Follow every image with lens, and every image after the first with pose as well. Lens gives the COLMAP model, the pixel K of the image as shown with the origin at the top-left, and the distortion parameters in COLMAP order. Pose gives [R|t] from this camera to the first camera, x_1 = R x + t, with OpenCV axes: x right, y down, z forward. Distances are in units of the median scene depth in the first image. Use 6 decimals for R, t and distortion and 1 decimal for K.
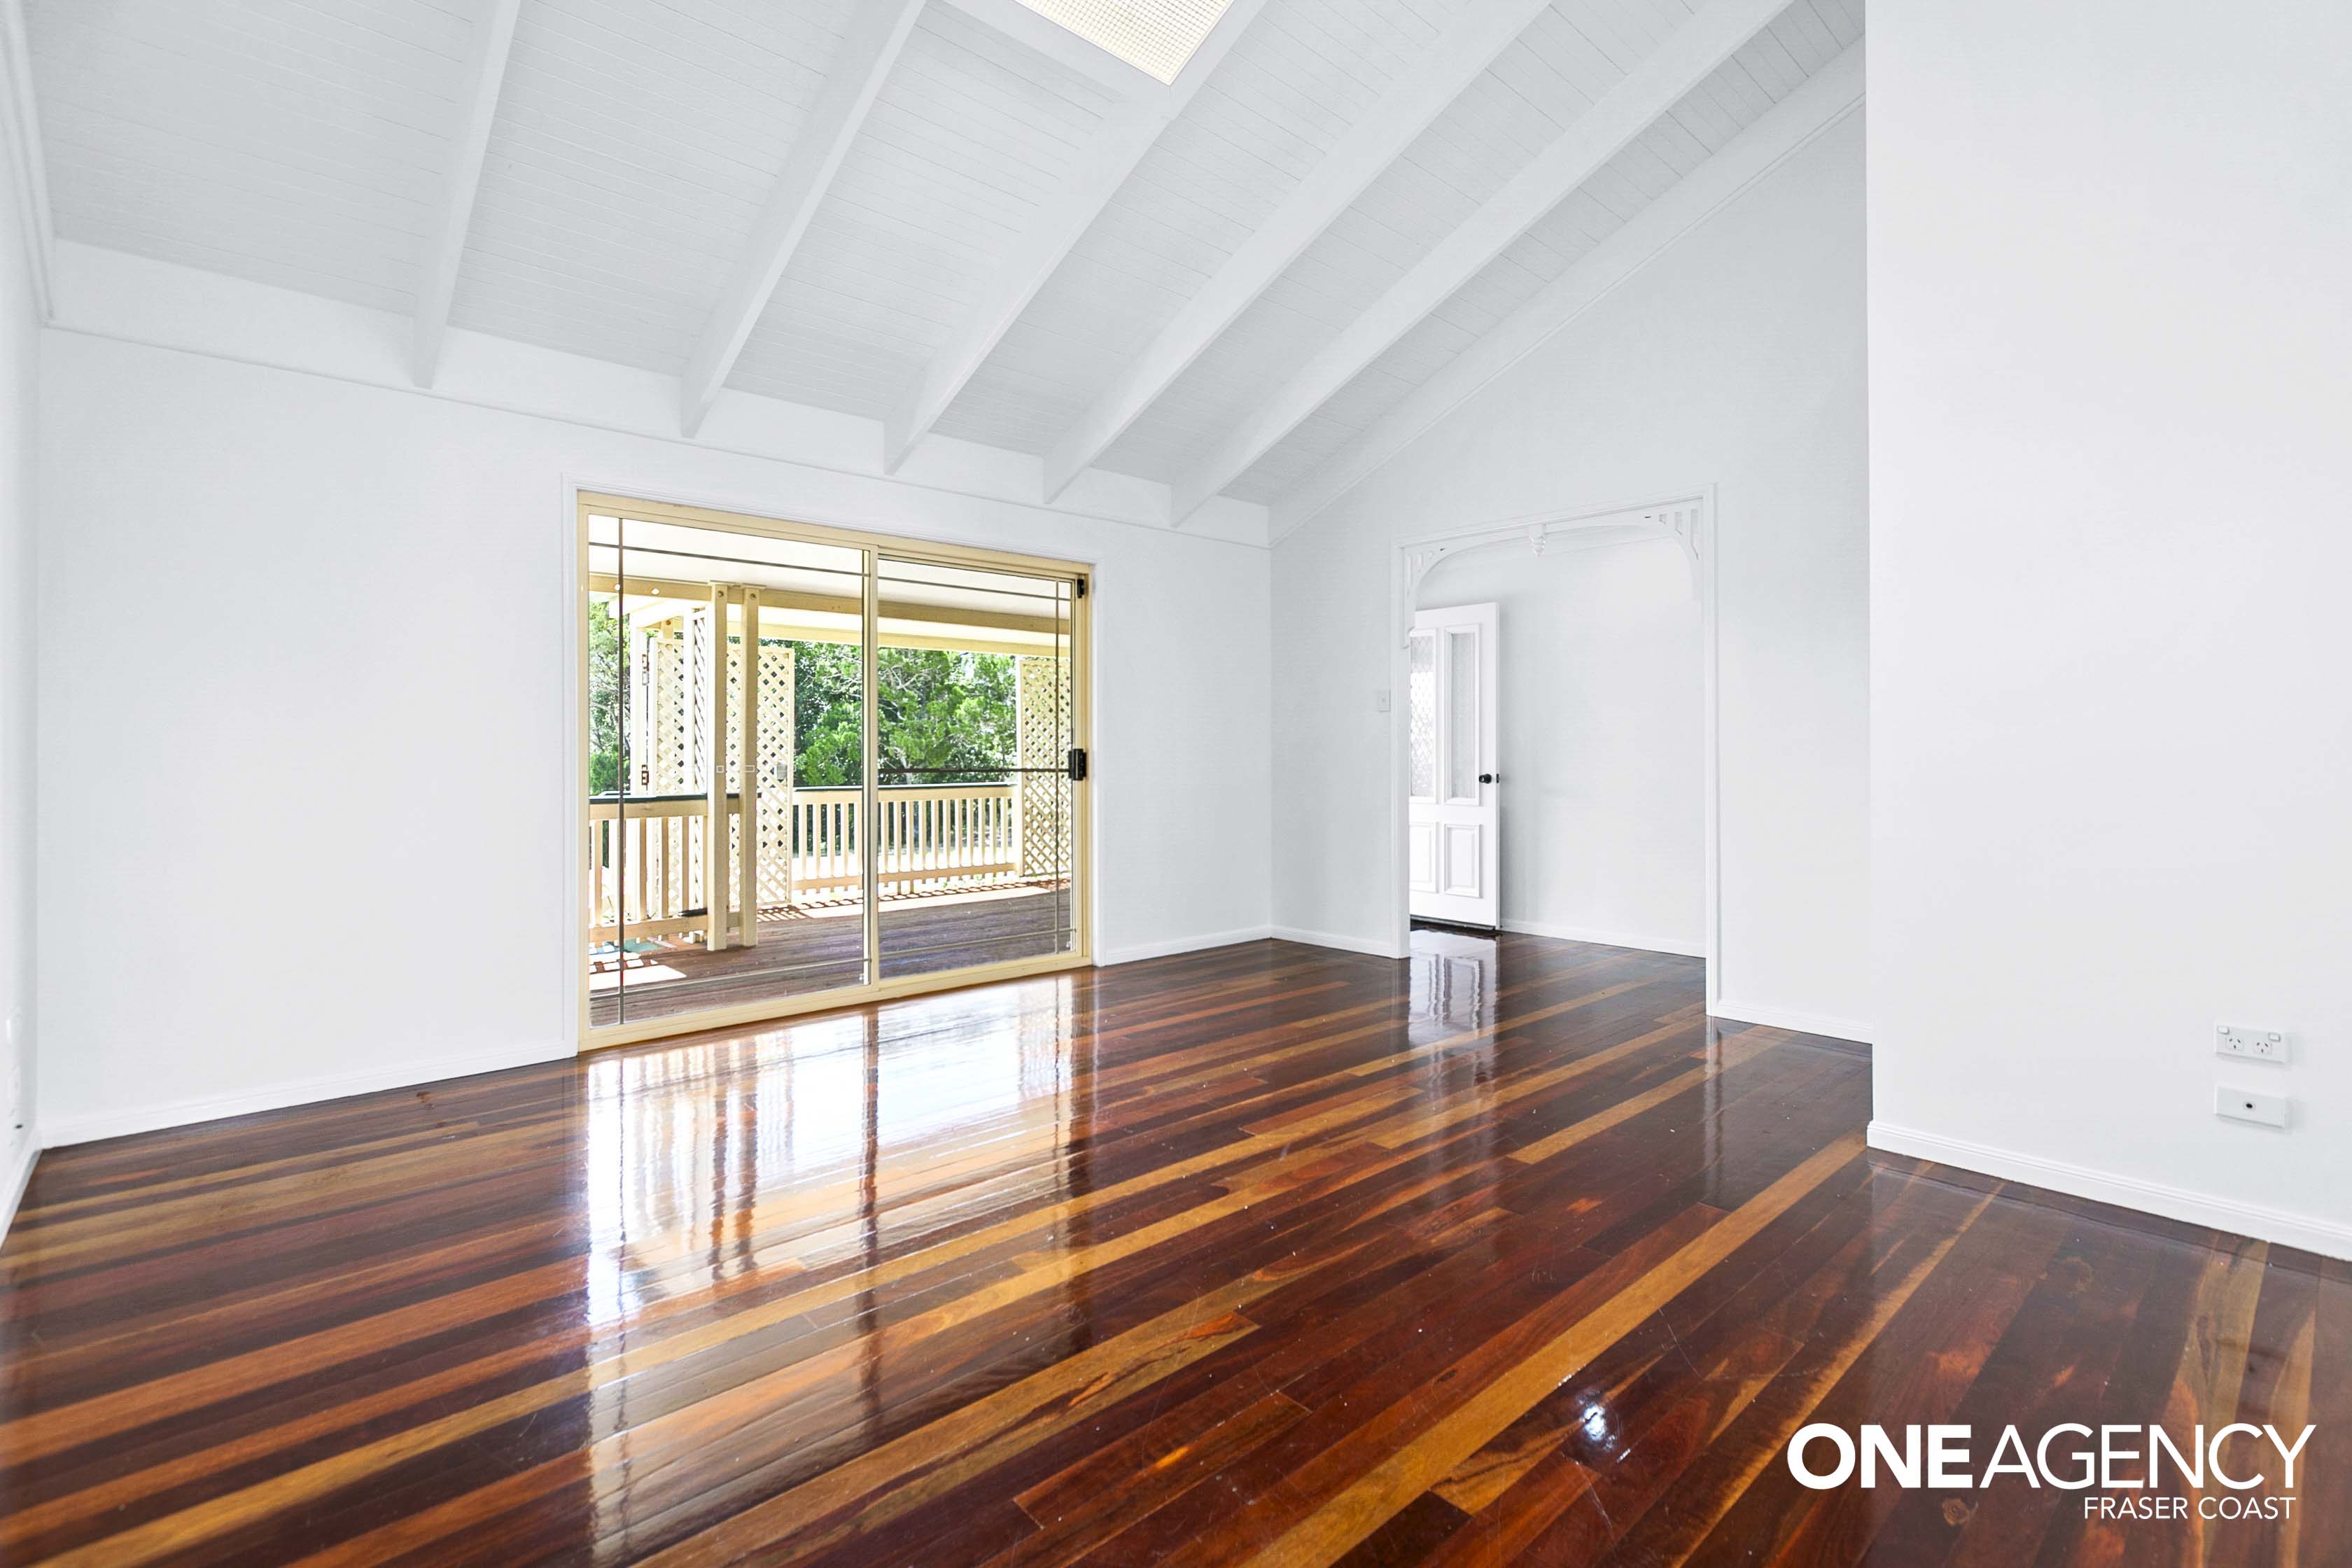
lens RADIAL K [[1068.1, 0, 1183.7], [0, 1068.1, 763.8], [0, 0, 1]] dist [0.000186, 0.000193]
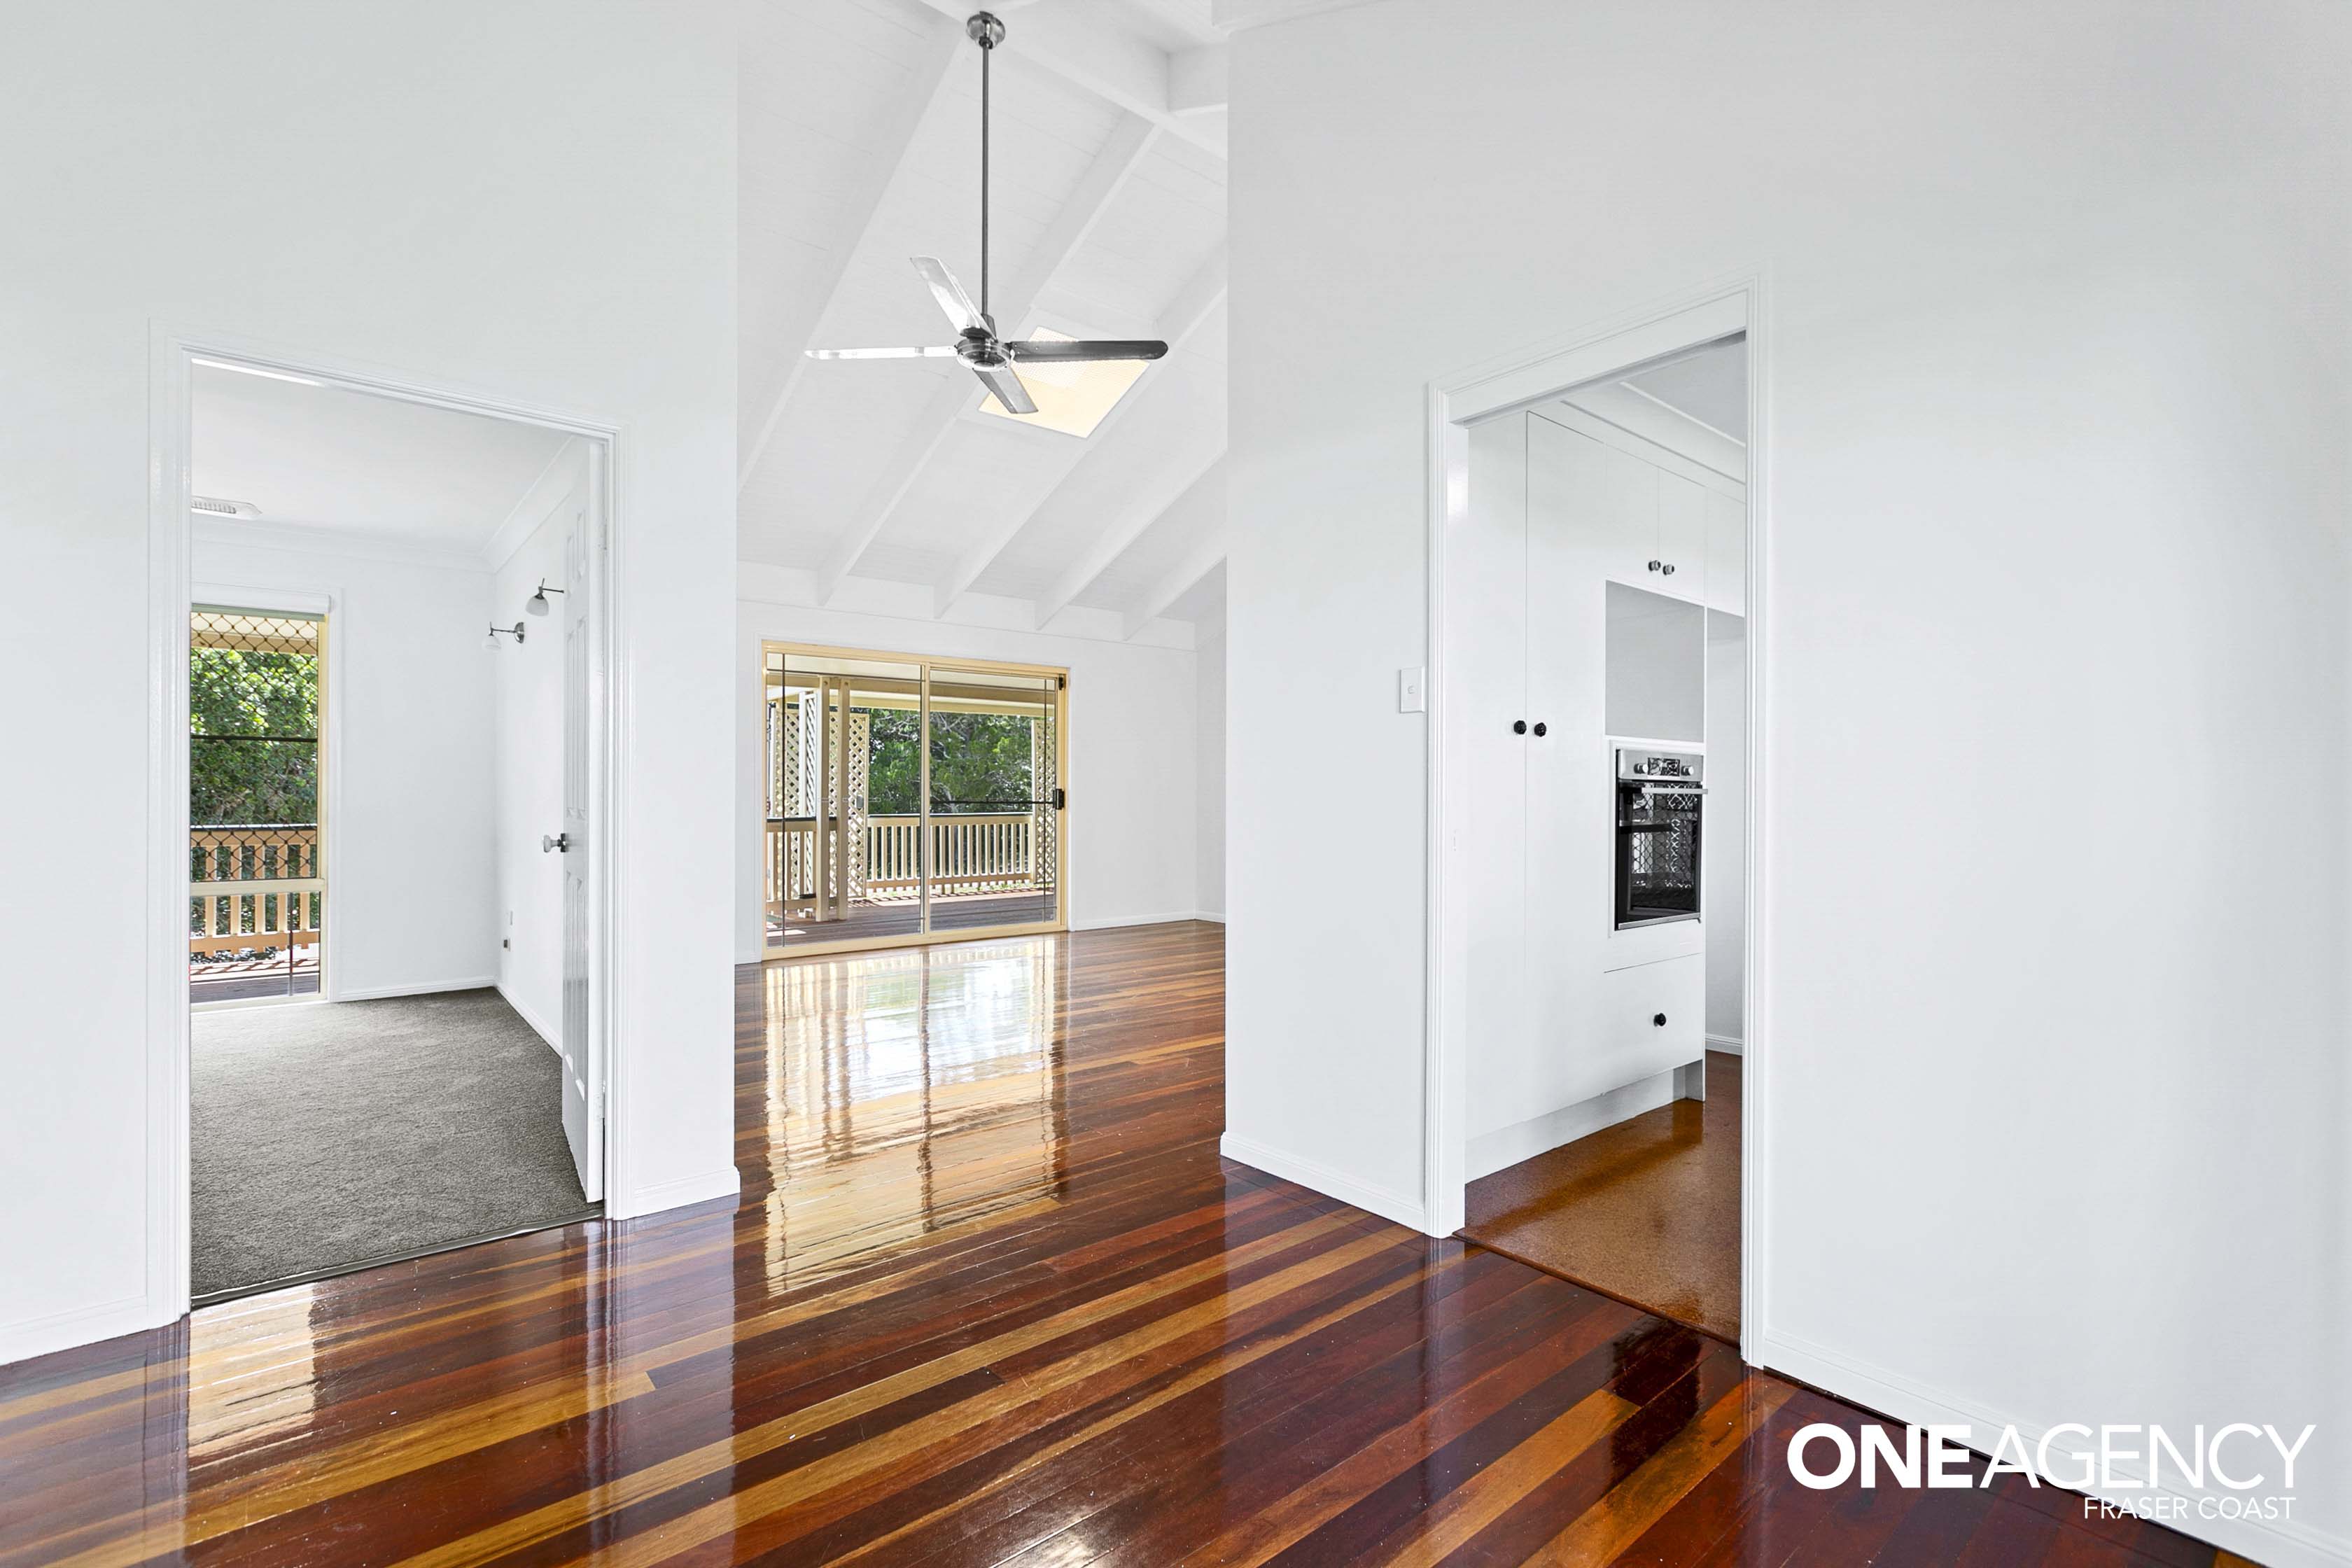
lens RADIAL K [[1068.1, 0, 1173.8], [0, 1068.1, 807.4], [0, 0, 1]] dist [0.000186, 0.000193]
pose [[0.998764, 0.006050, -0.049340, 0.122953], [-0.005605, 0.999943, 0.009137, -0.002018], [0.049393, -0.008849, 0.998740, -0.453461]]
